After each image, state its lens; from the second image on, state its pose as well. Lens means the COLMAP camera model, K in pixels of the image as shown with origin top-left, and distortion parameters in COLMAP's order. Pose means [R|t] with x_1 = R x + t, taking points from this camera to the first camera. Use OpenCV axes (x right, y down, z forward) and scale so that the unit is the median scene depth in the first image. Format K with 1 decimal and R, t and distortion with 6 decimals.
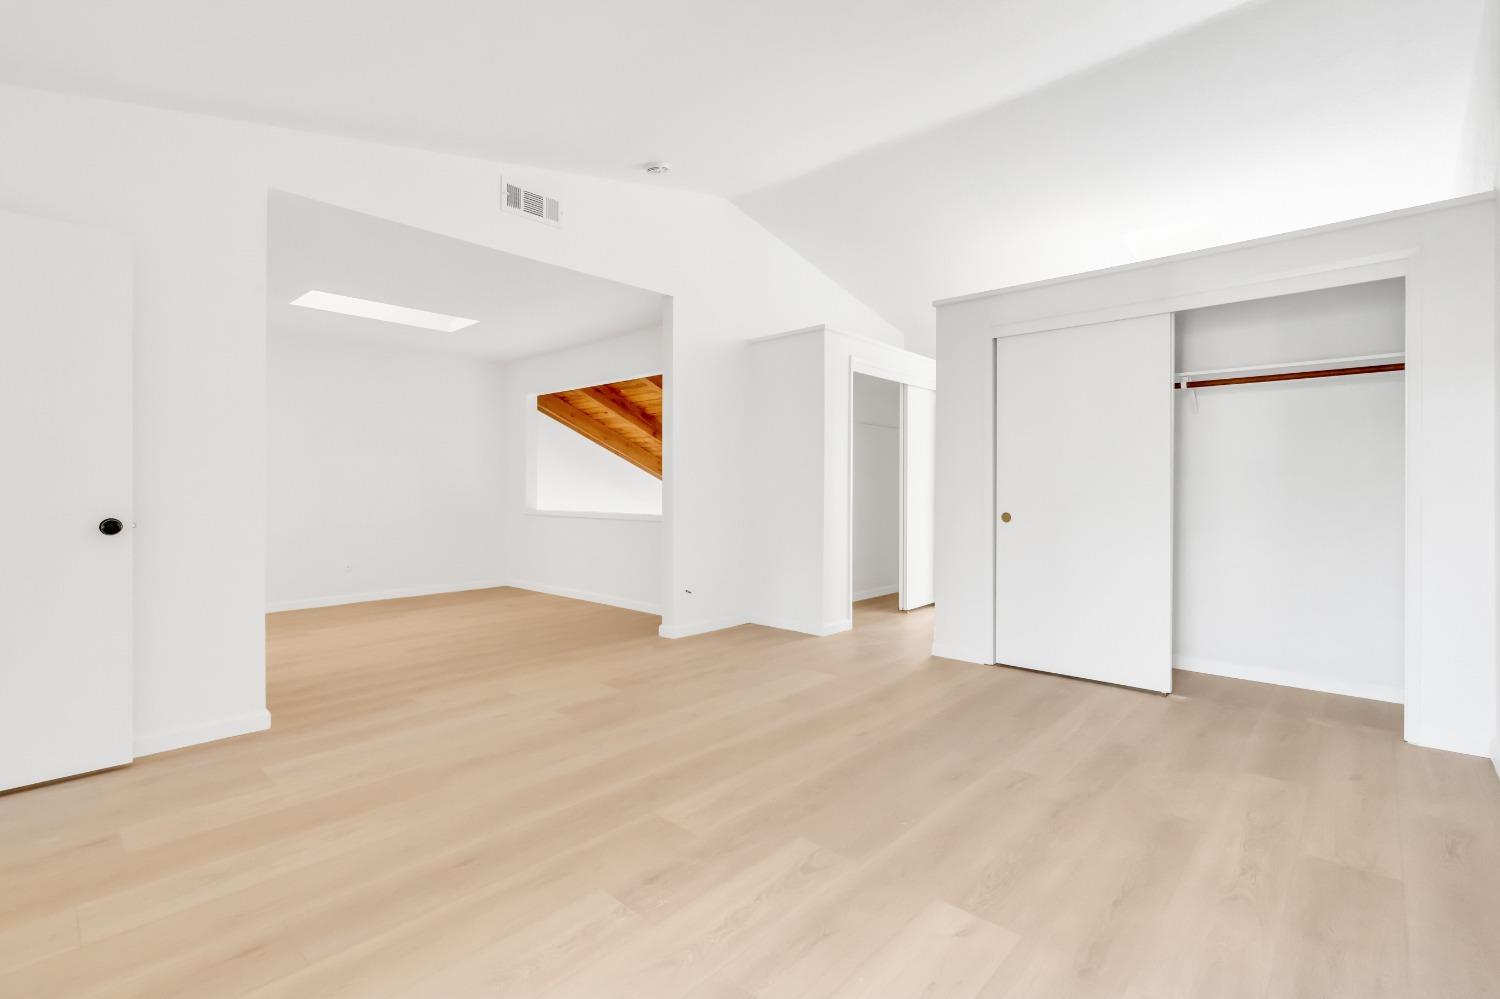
lens RADIAL K [[680.7, 0, 750.6], [0, 680.7, 491.2], [0, 0, 1]] dist [-0.008696, 0.001547]
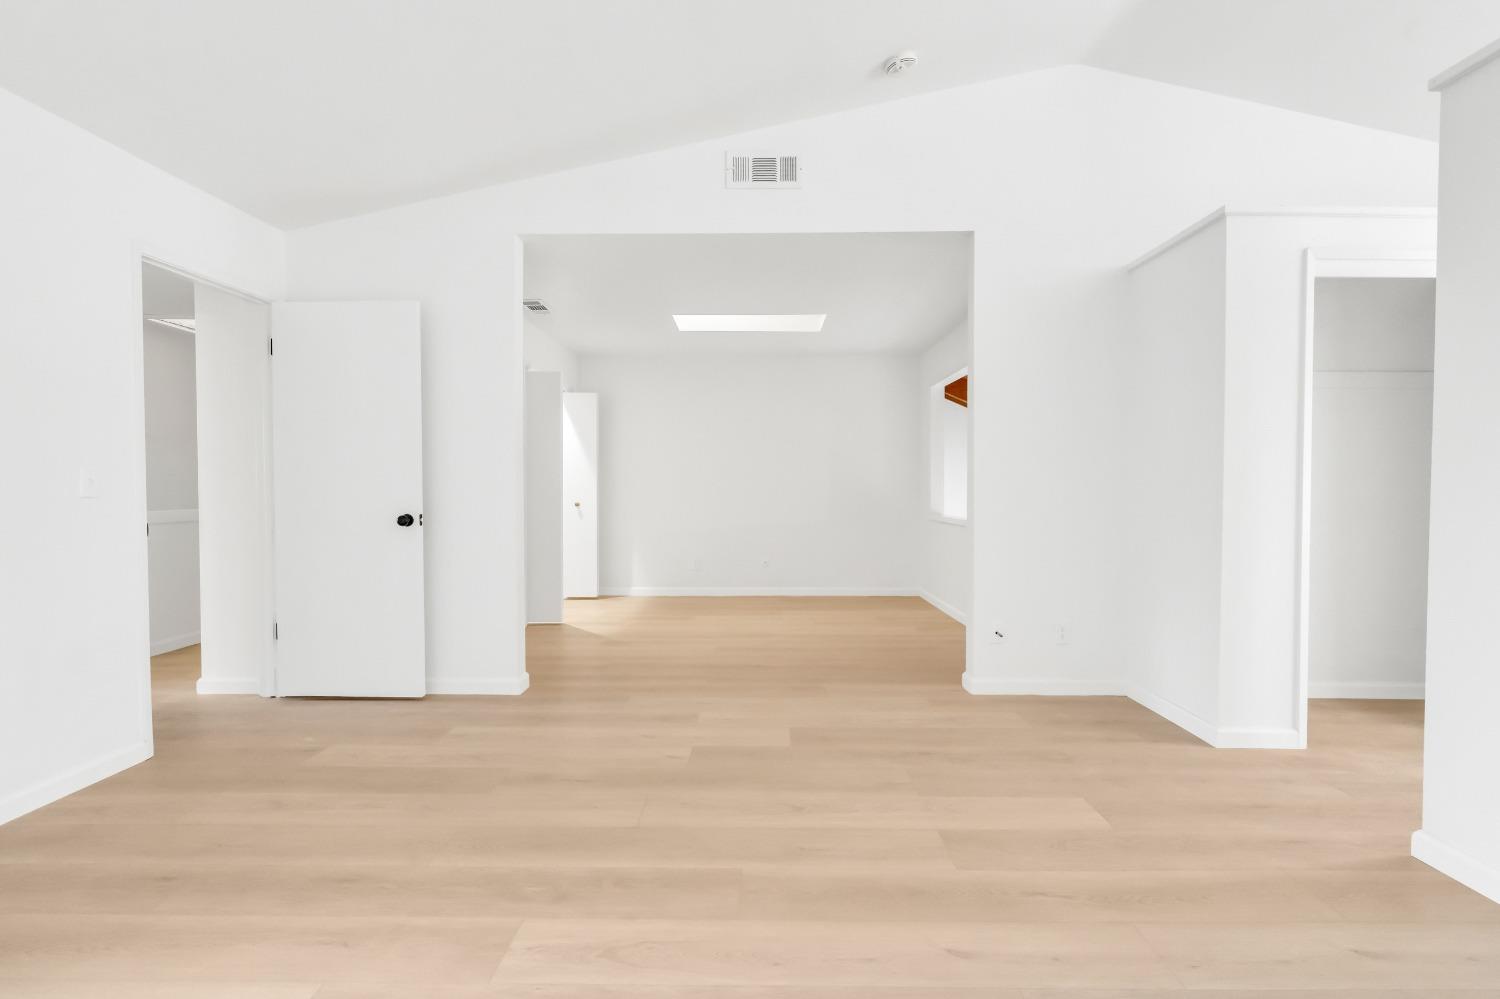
lens RADIAL K [[680.7, 0, 747.2], [0, 680.7, 506.0], [0, 0, 1]] dist [-0.008696, 0.001547]
pose [[0.666266, 0.018588, -0.745482, 0.336787], [-0.004470, 0.999771, 0.020934, -0.004405], [0.745700, -0.010615, 0.666197, 0.396677]]
